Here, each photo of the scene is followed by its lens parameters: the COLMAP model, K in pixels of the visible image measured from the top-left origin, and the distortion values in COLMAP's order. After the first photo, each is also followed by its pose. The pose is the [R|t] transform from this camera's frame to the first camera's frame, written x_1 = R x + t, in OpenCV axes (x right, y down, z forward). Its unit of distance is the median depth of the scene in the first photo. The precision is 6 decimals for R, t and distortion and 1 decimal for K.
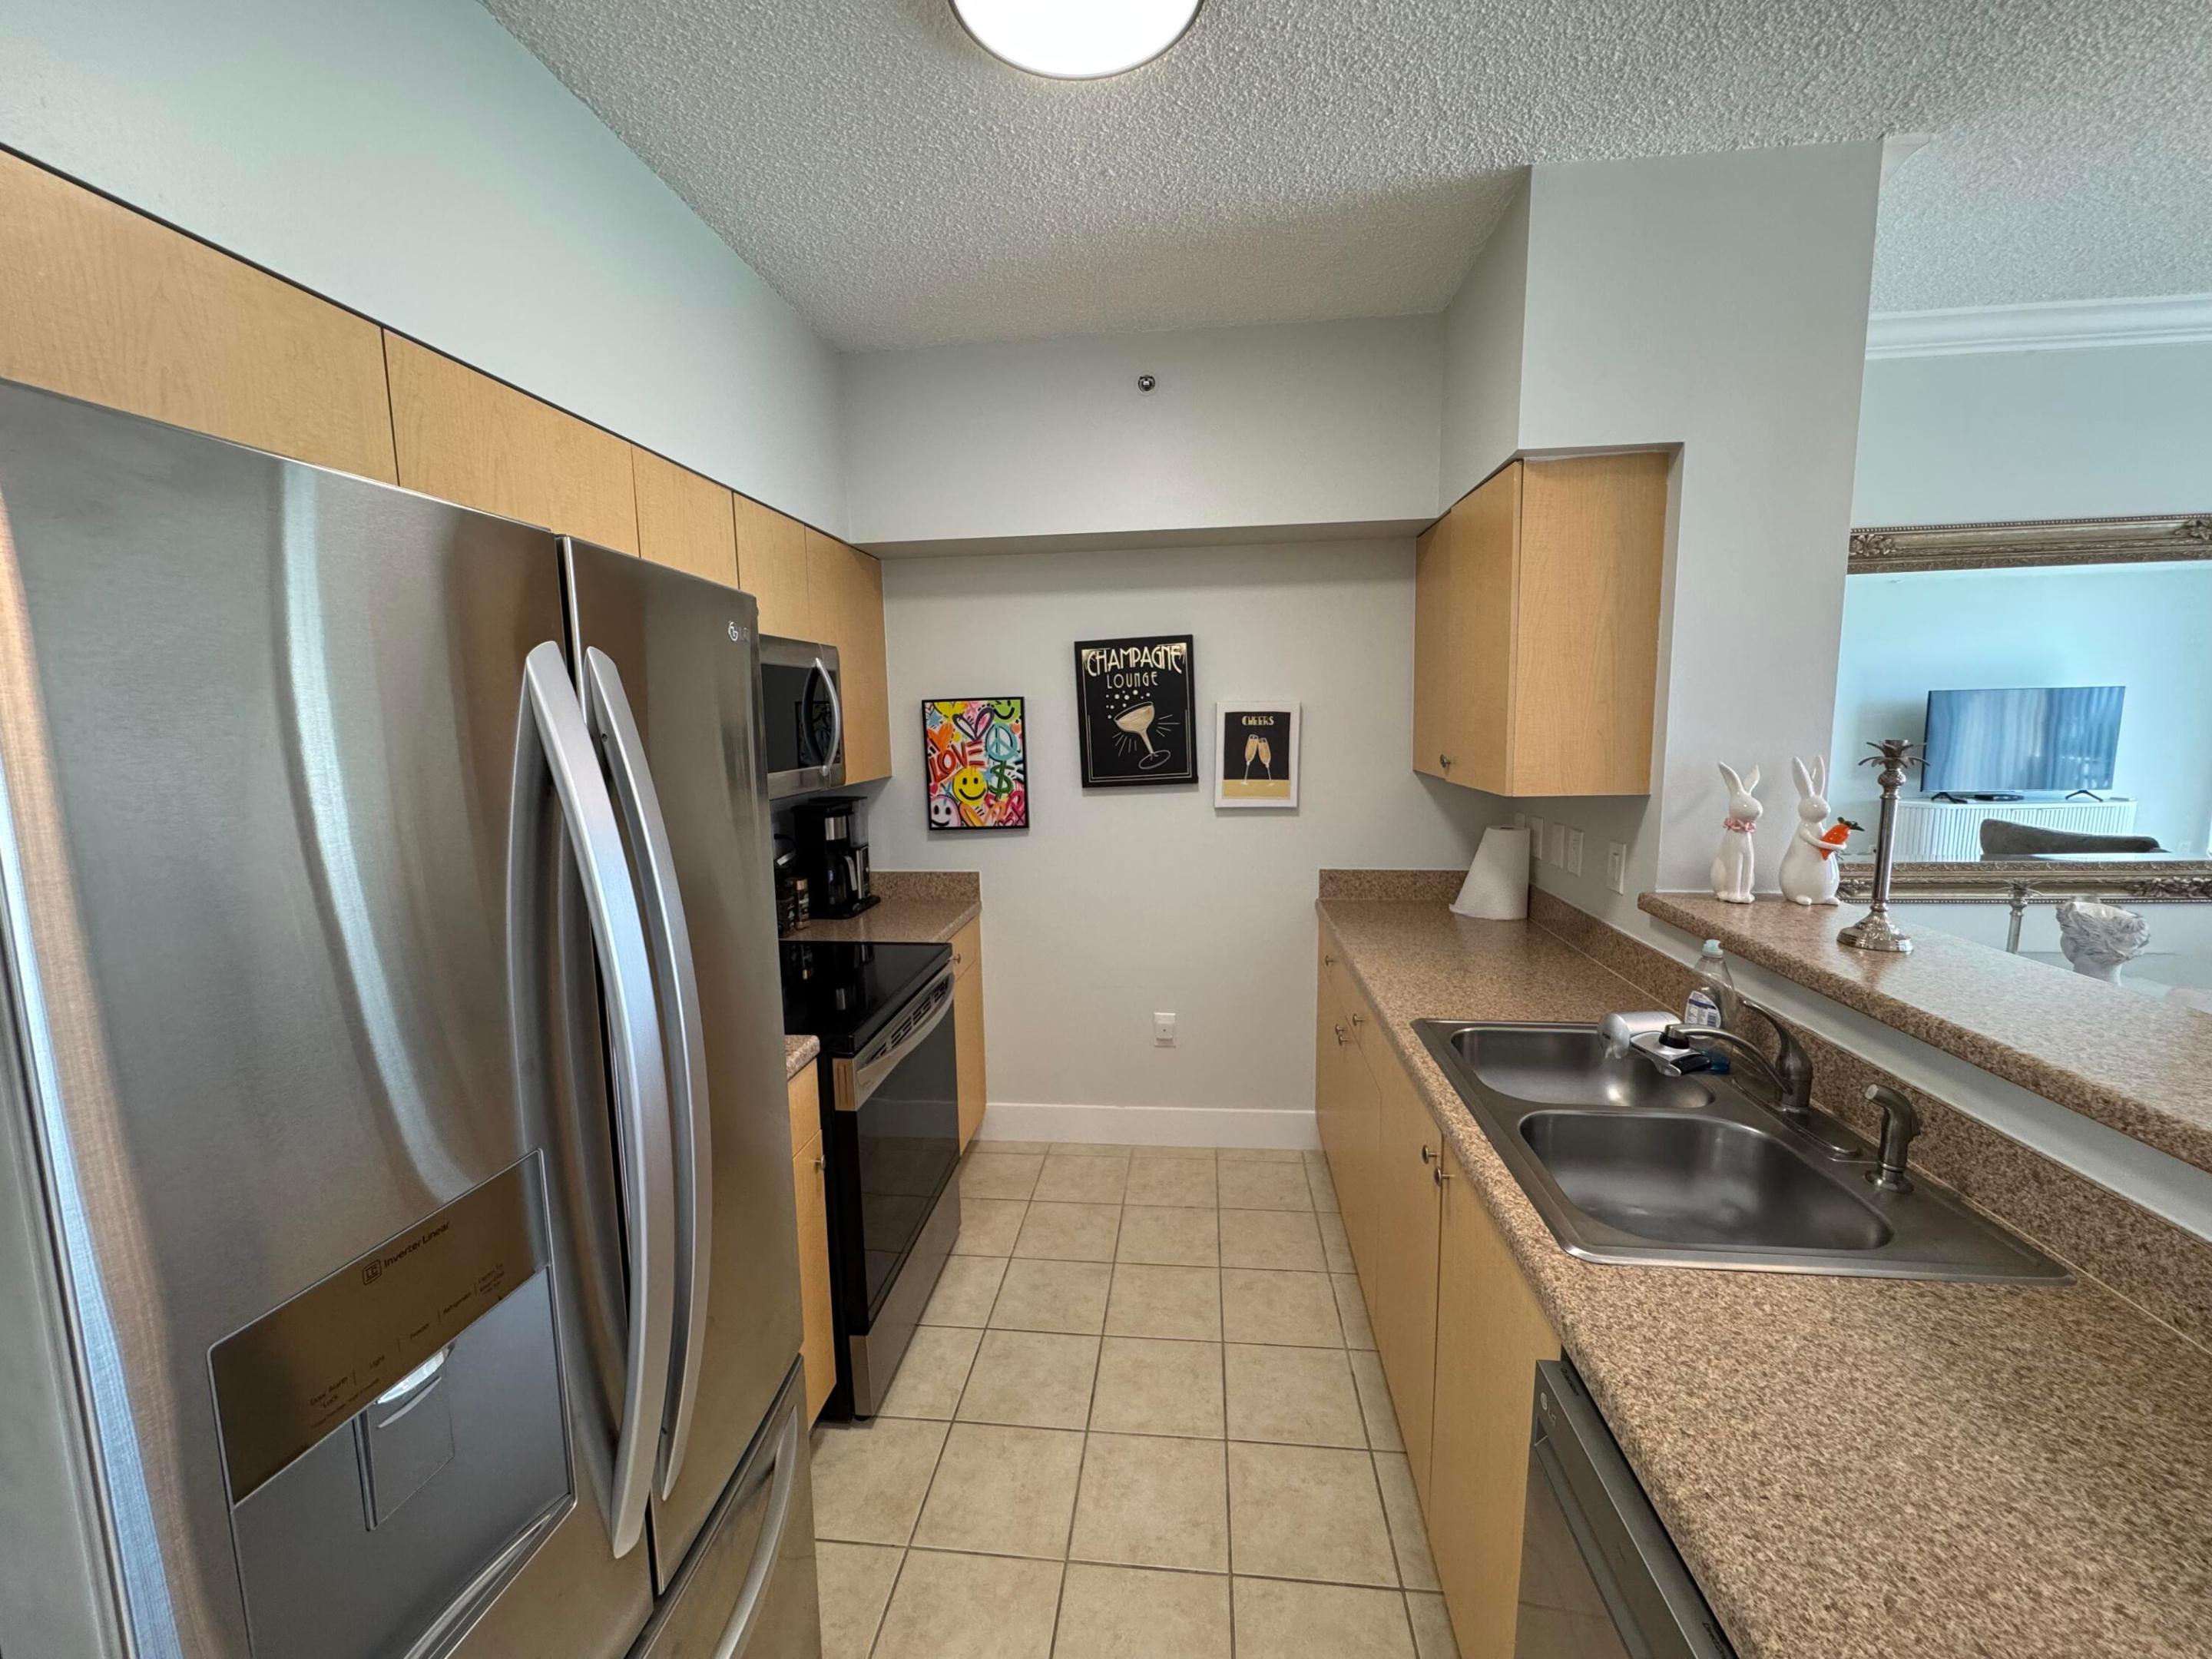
lens RADIAL K [[885.2, 0, 1107.2], [0, 885.2, 824.9], [0, 0, 1]] dist [-0.003854, -0.000169]
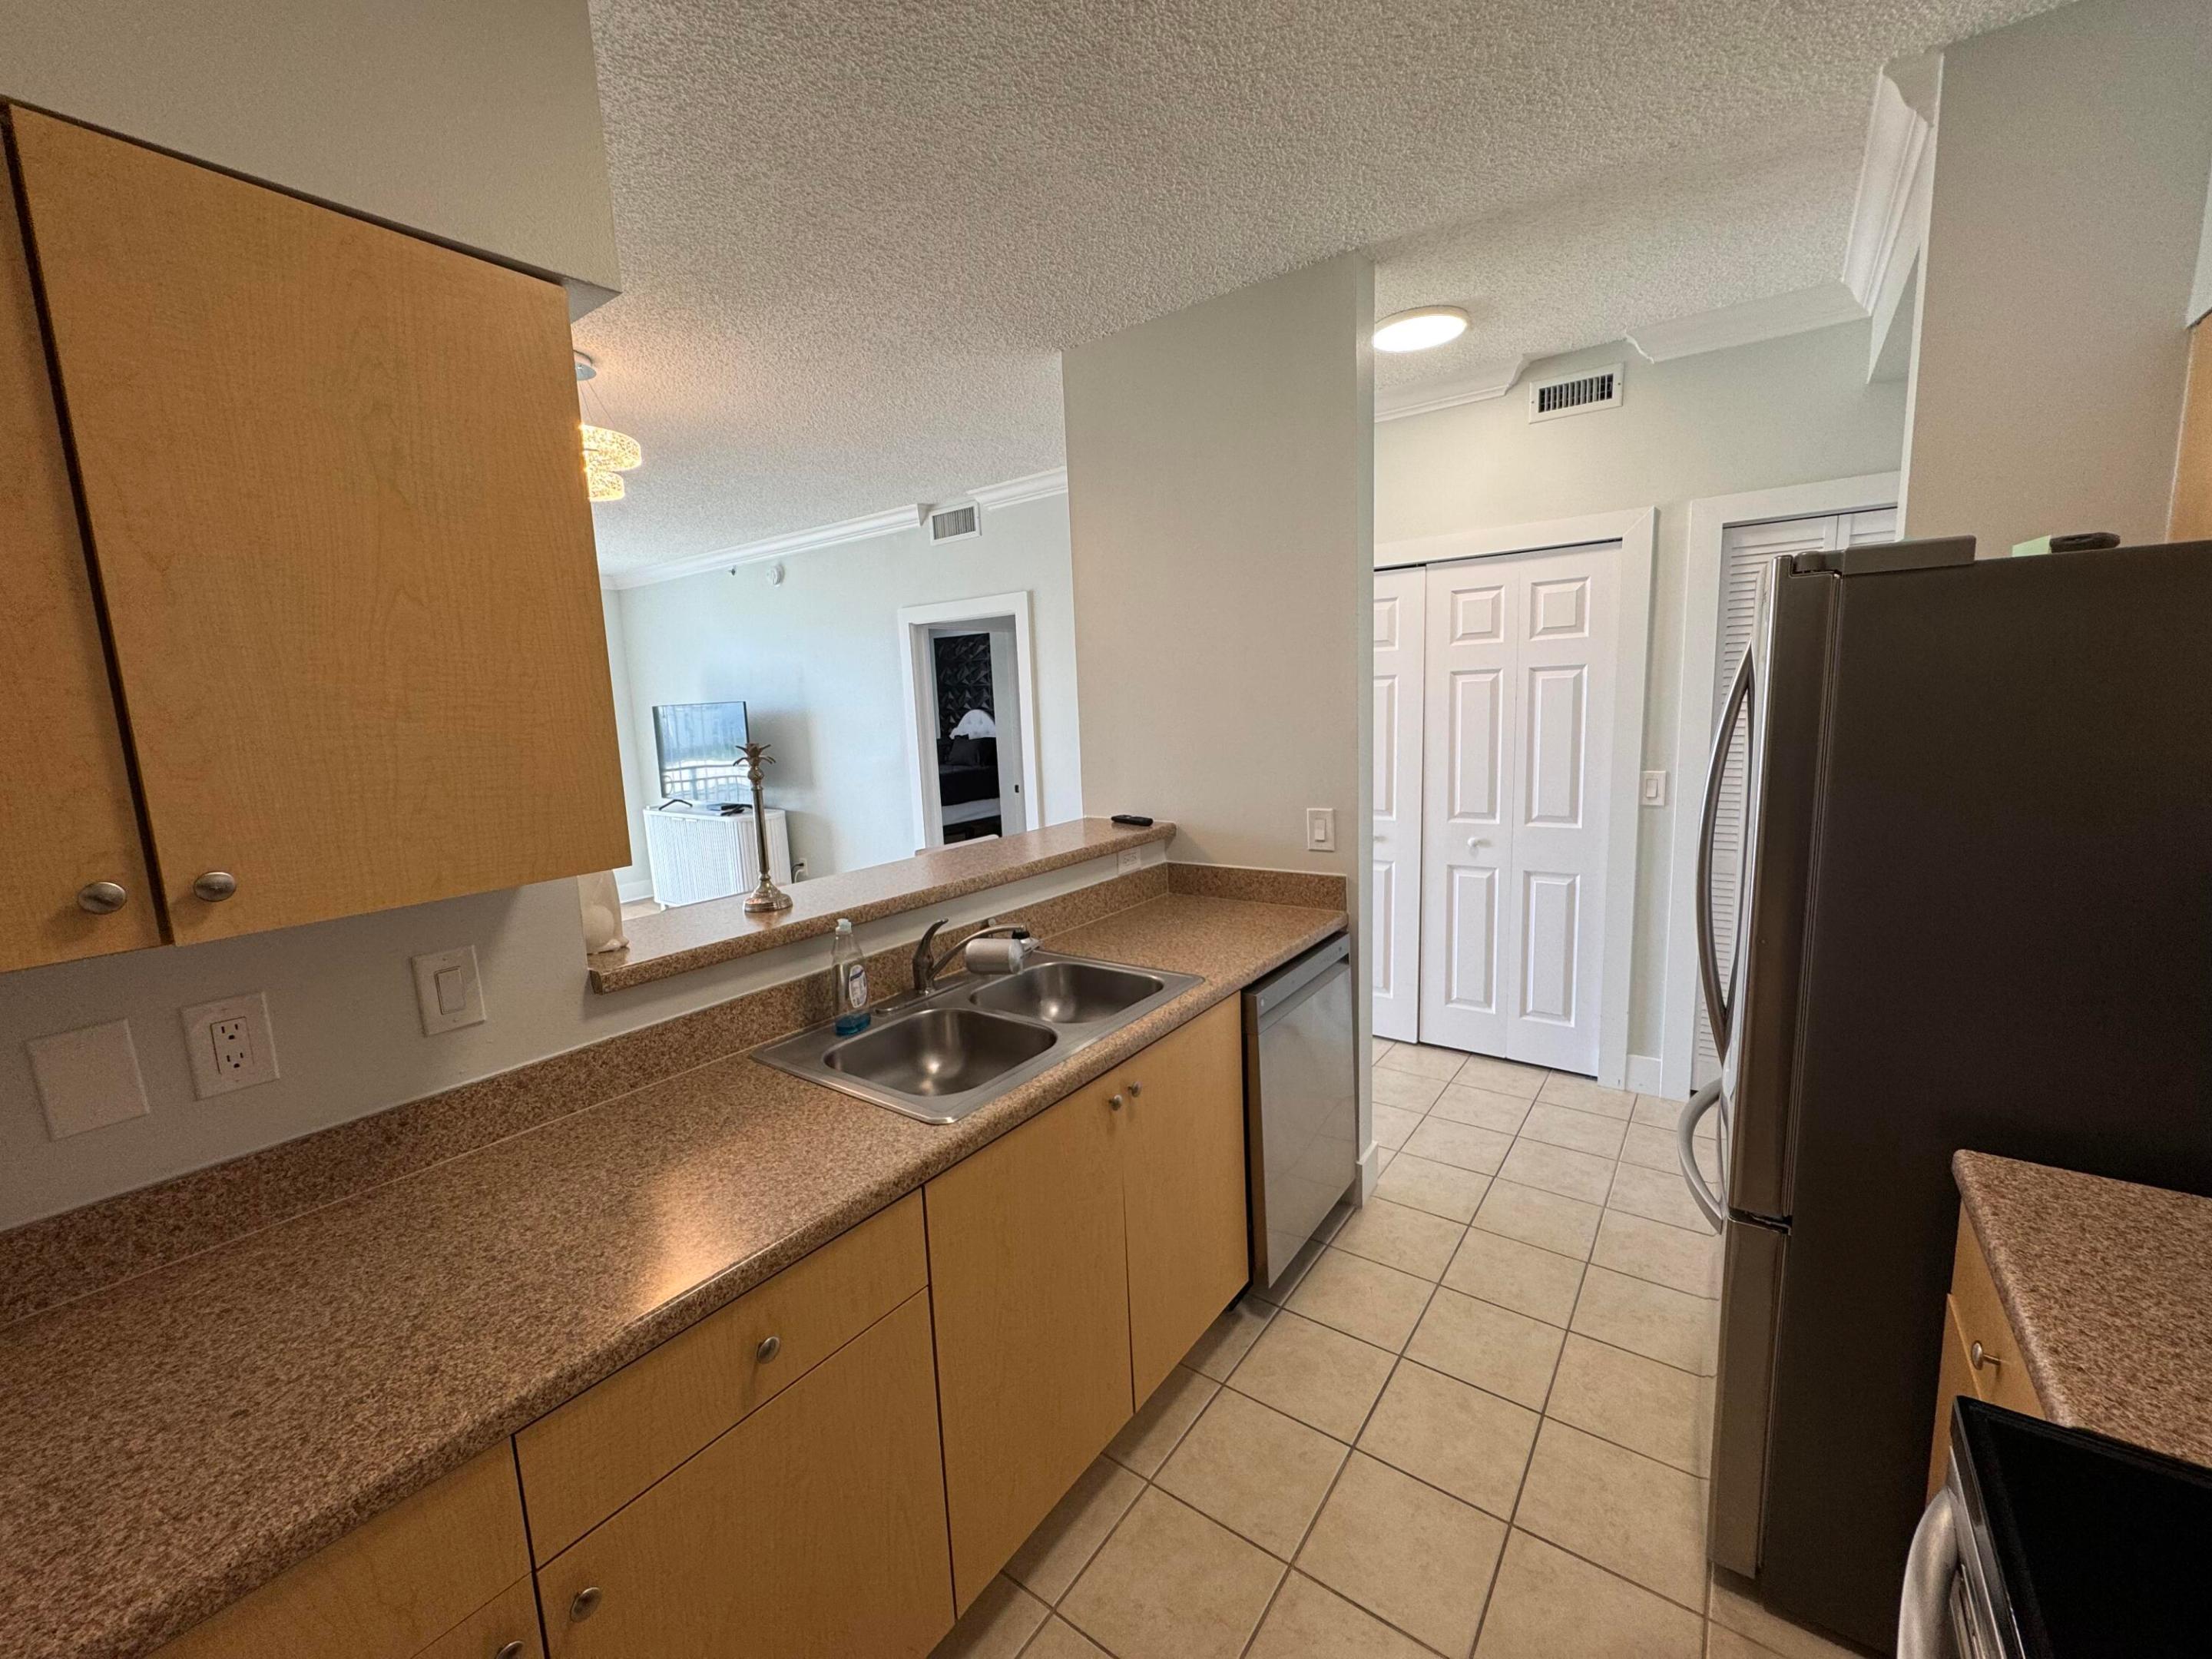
lens RADIAL K [[885.2, 0, 1107.2], [0, 885.2, 824.9], [0, 0, 1]] dist [-0.003854, -0.000169]
pose [[-0.862868, -0.020943, 0.504996, -0.166767], [0.118081, 0.963139, 0.241703, -0.215228], [-0.491443, 0.268188, -0.828588, 1.728935]]
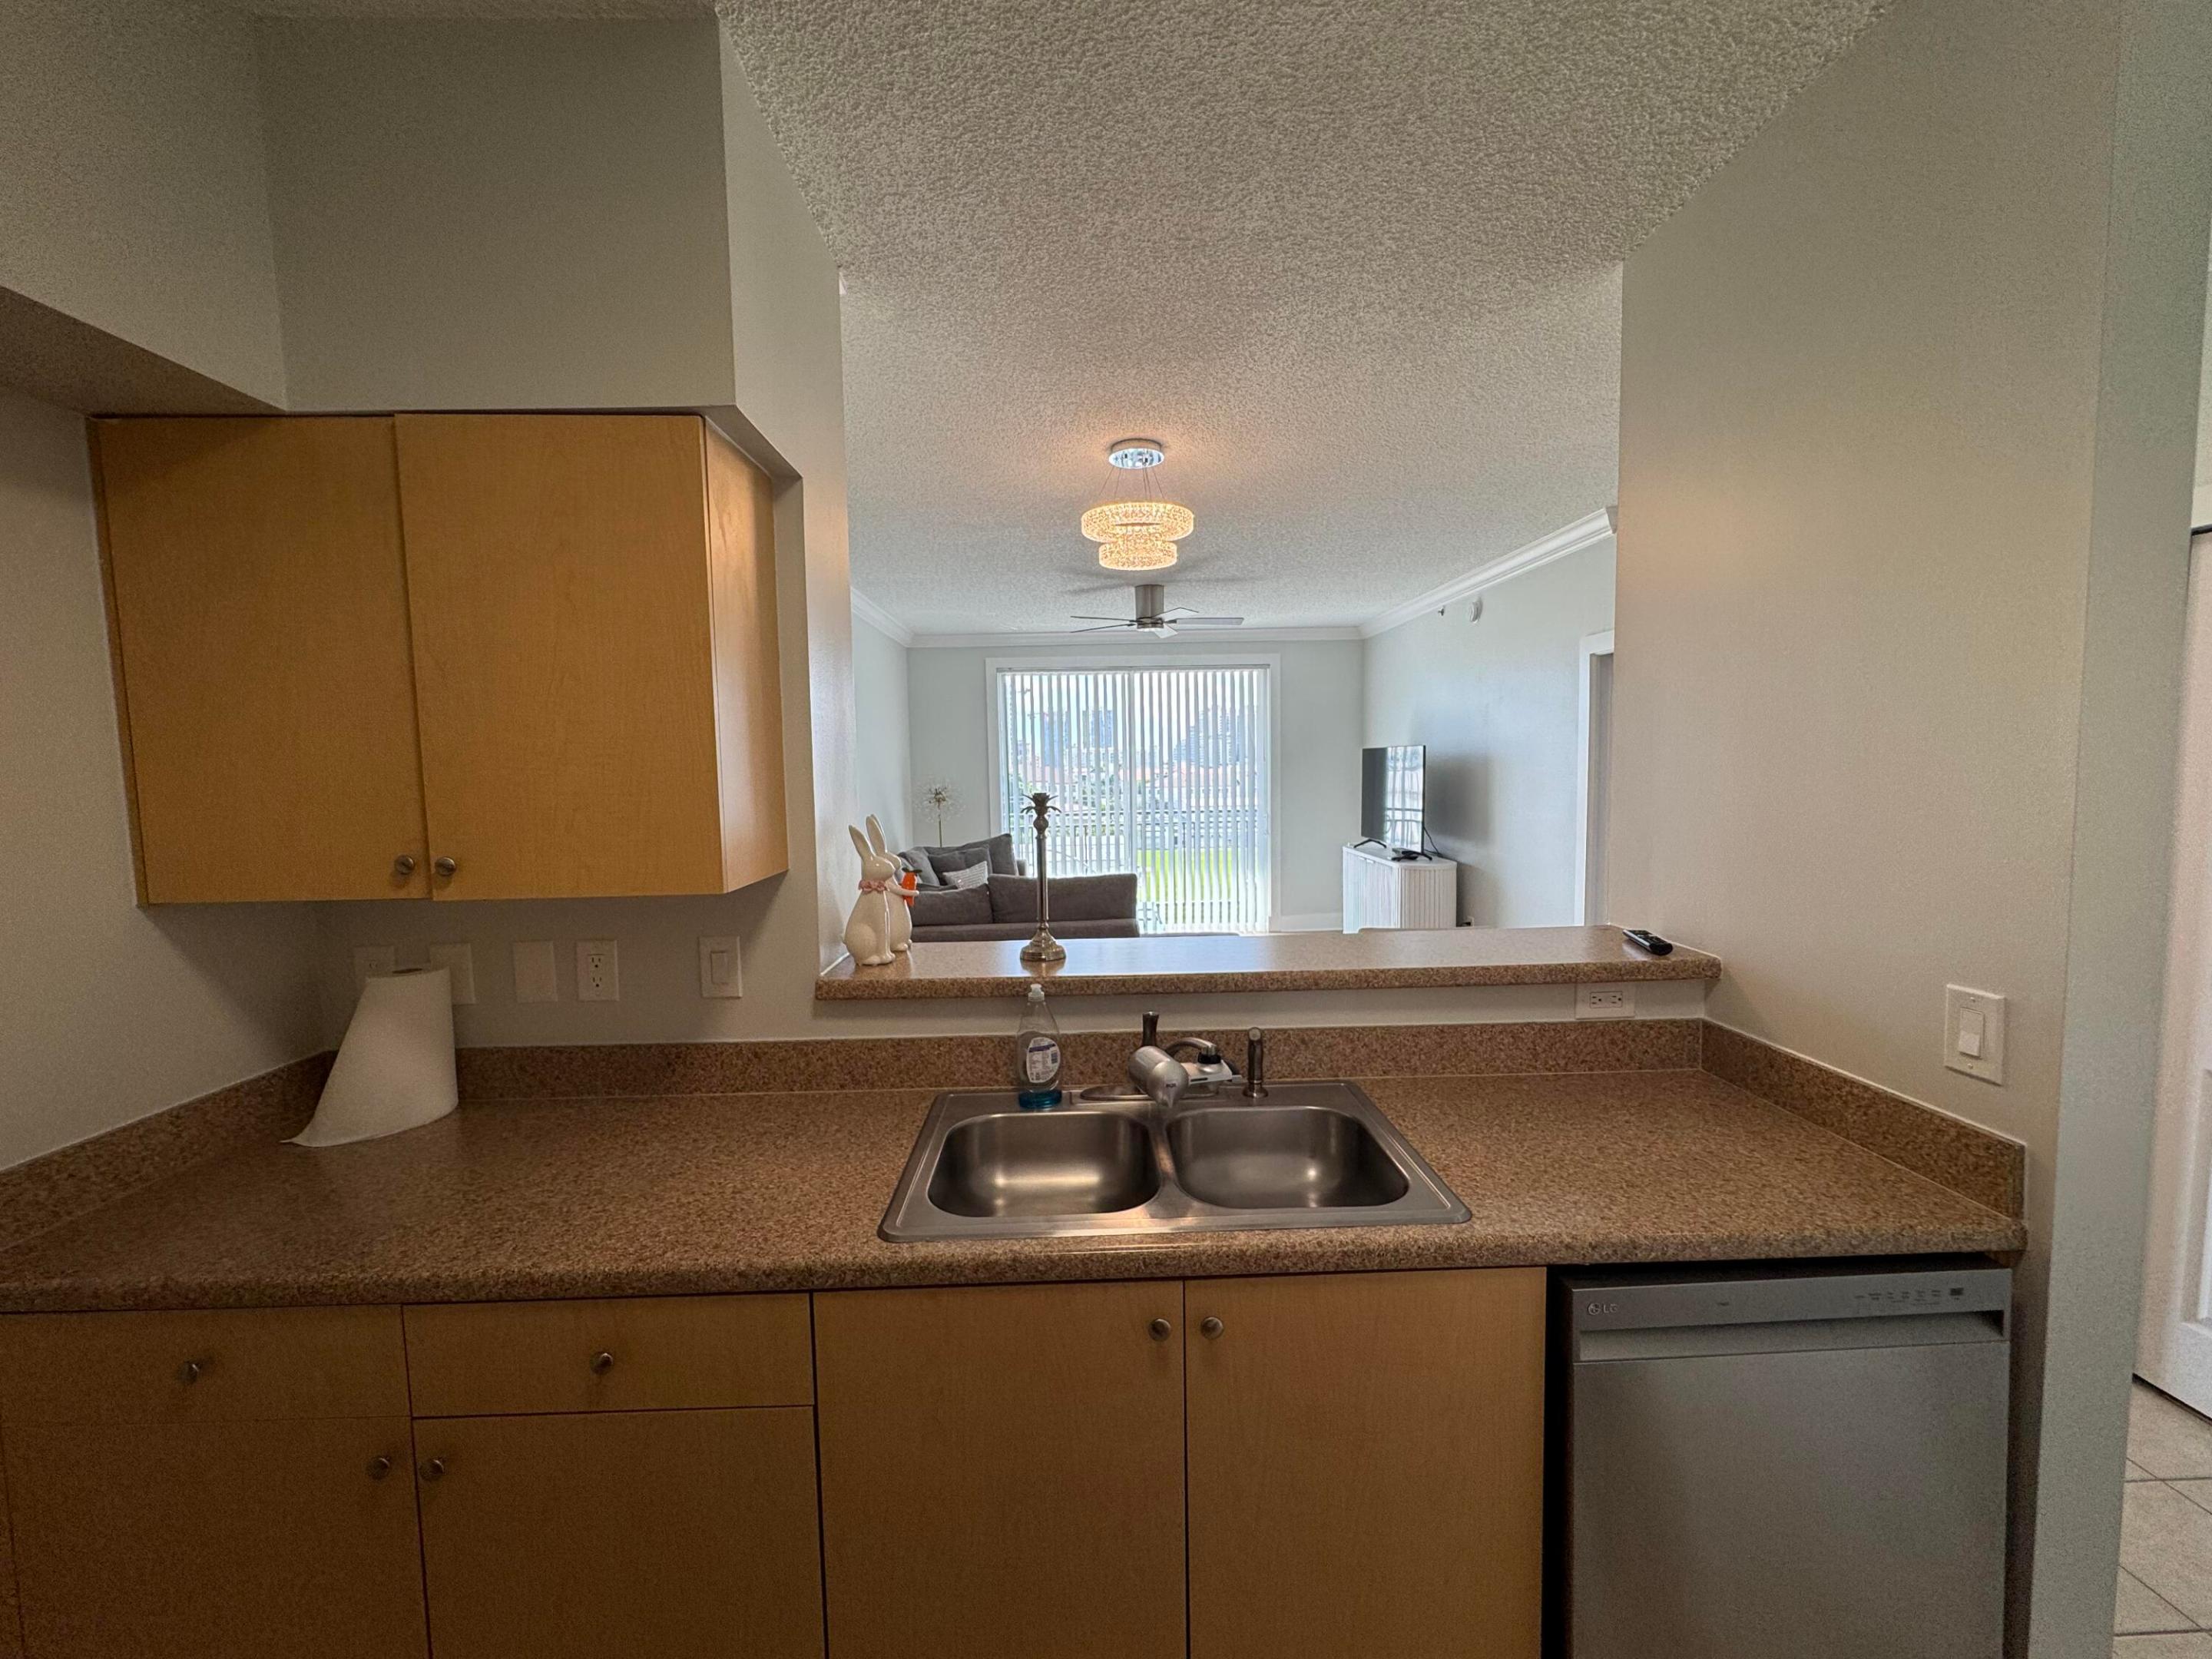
lens RADIAL K [[885.2, 0, 1107.2], [0, 885.2, 824.9], [0, 0, 1]] dist [-0.003854, -0.000169]
pose [[-0.132607, -0.051344, 0.989838, -0.354343], [0.144401, 0.987002, 0.070542, -0.118254], [-0.980594, 0.152288, -0.123470, 1.018231]]
